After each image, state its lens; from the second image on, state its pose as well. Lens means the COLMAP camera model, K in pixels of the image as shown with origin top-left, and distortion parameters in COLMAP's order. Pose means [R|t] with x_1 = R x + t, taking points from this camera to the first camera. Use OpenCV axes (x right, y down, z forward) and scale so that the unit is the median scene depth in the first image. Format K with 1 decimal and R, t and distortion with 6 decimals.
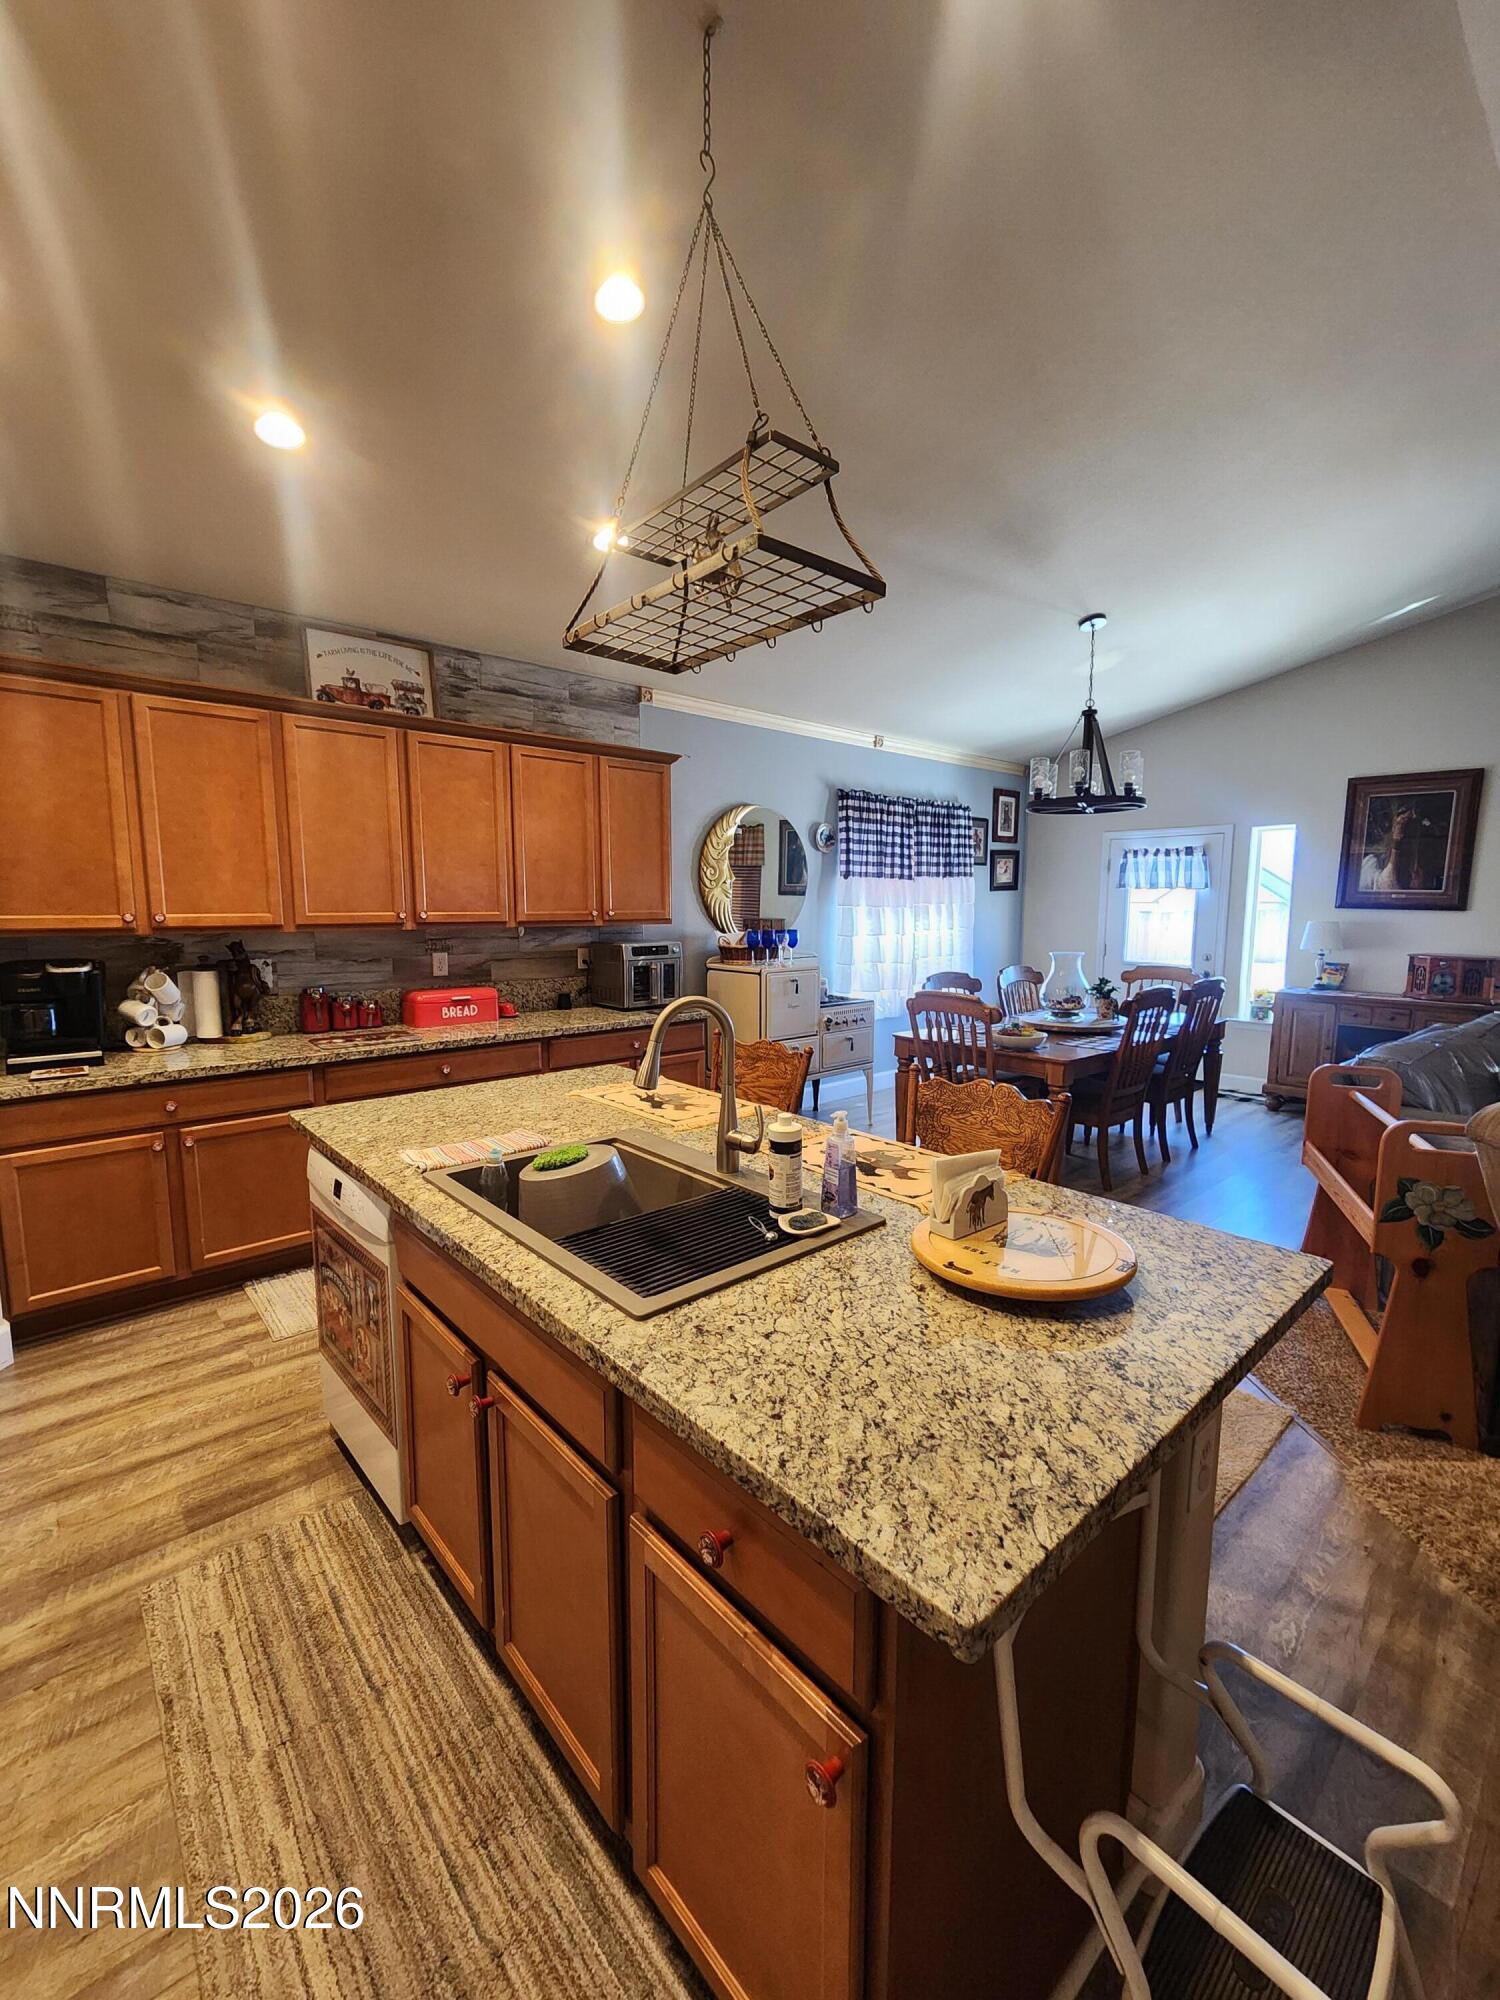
lens RADIAL K [[828.5, 0, 750.0], [0, 828.5, 1000.0], [0, 0, 1]] dist [-0.000537, 0.000012]
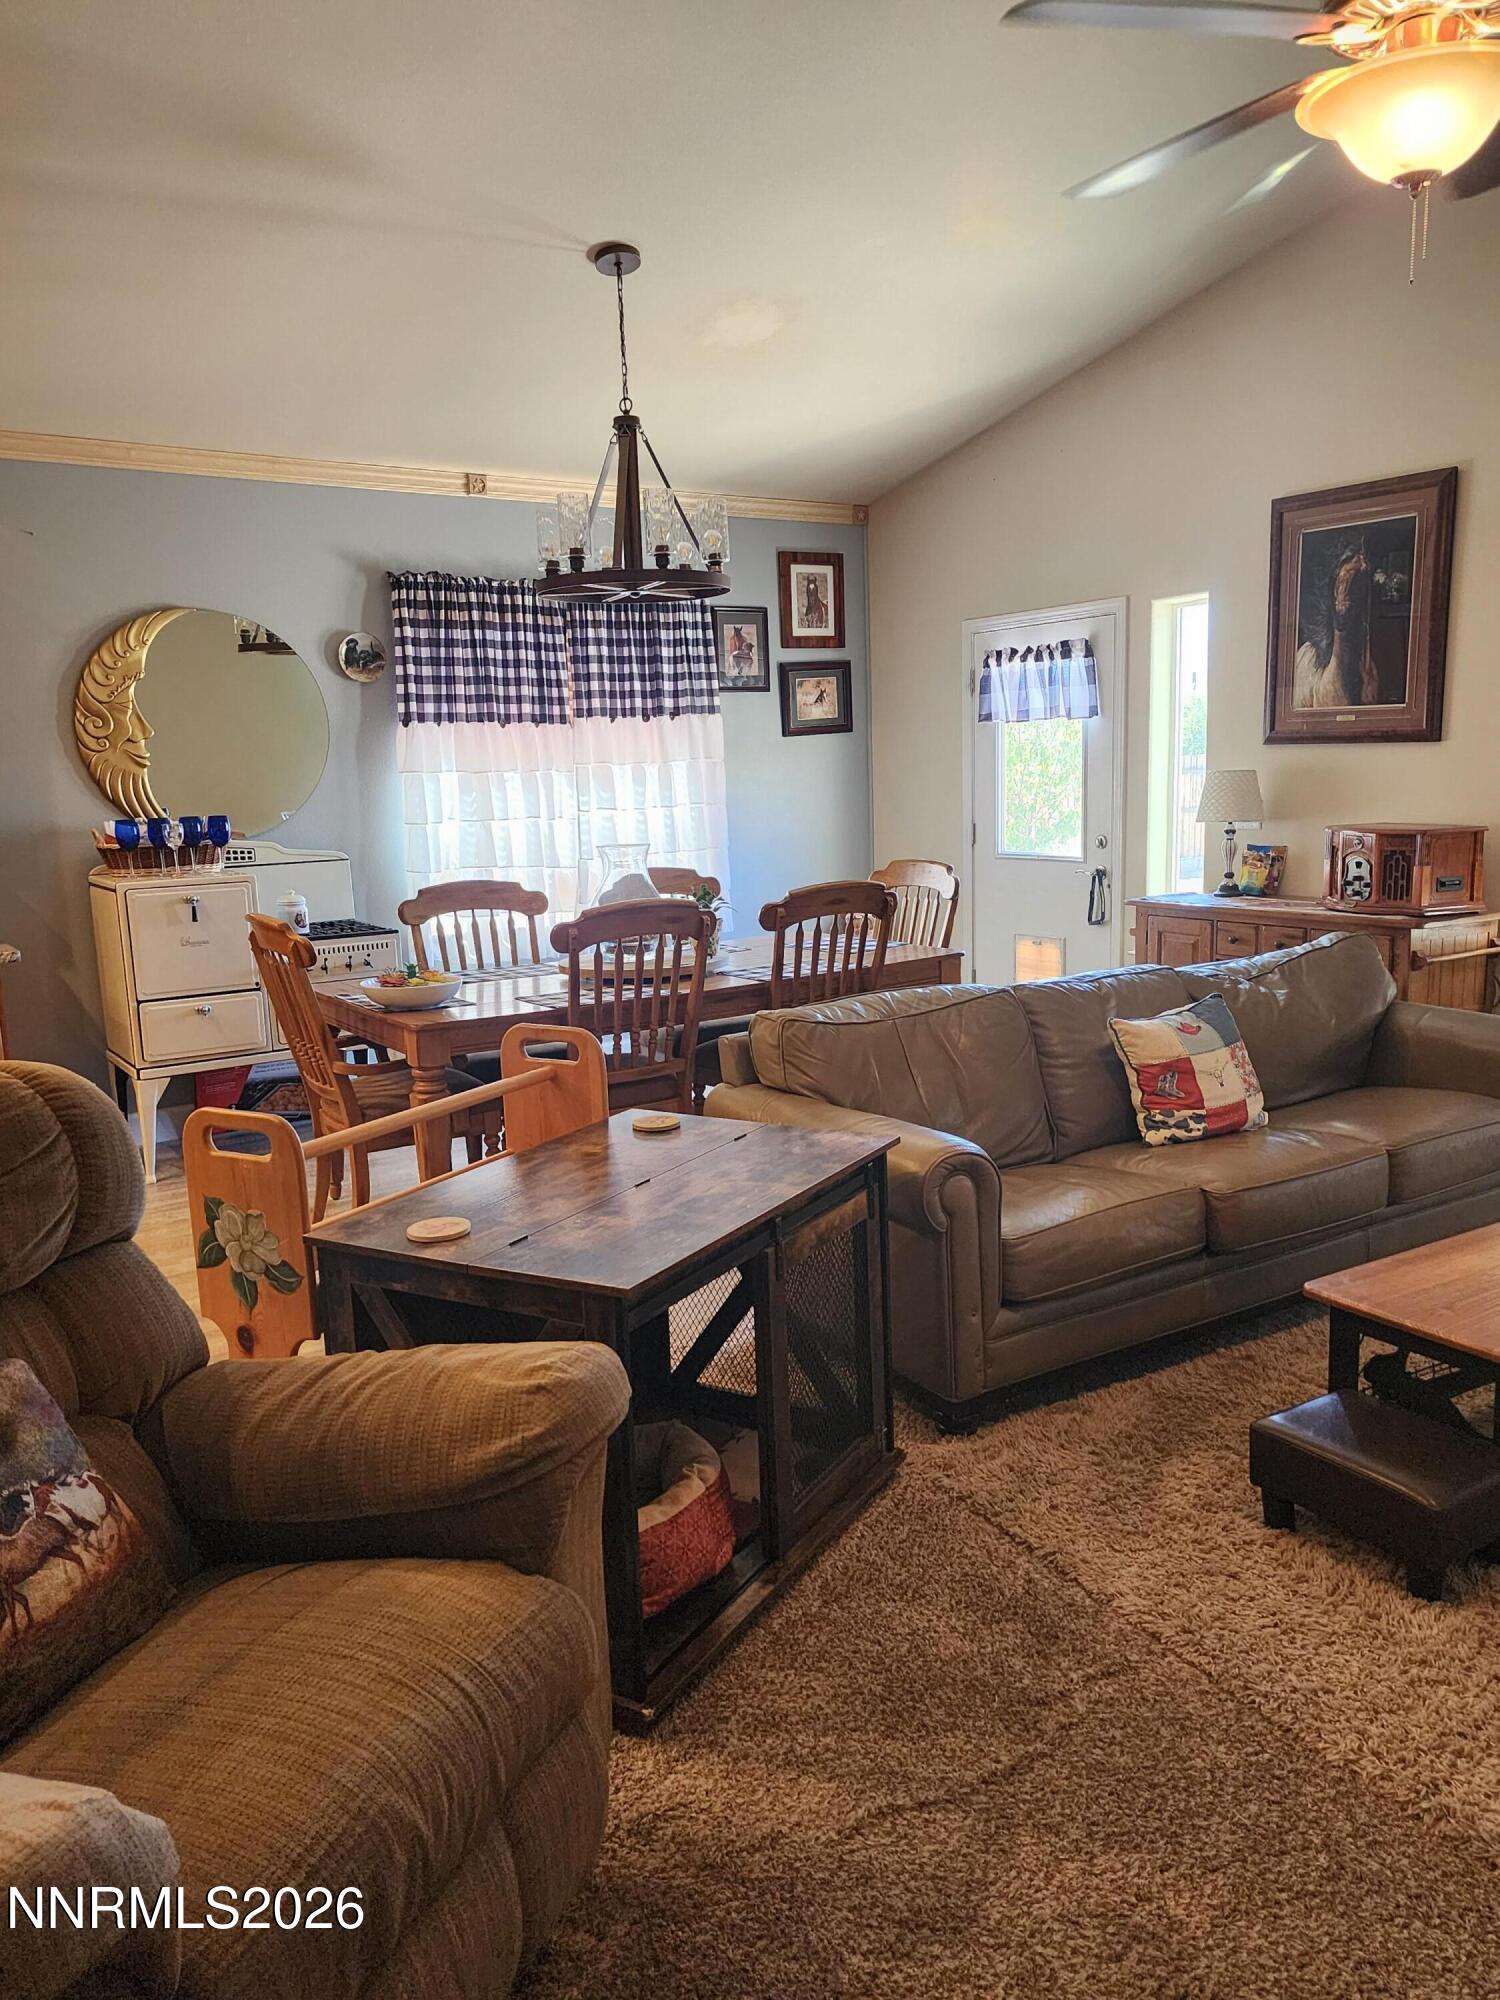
lens RADIAL K [[1486.4, 0, 750.0], [0, 1486.4, 1000.0], [0, 0, 1]] dist [0.052660, -0.003998]
pose [[0.989747, -0.013161, -0.142223, 0.526364], [0.018929, 0.999049, 0.039280, 0.010969], [0.141571, -0.041569, 0.989055, -0.023006]]
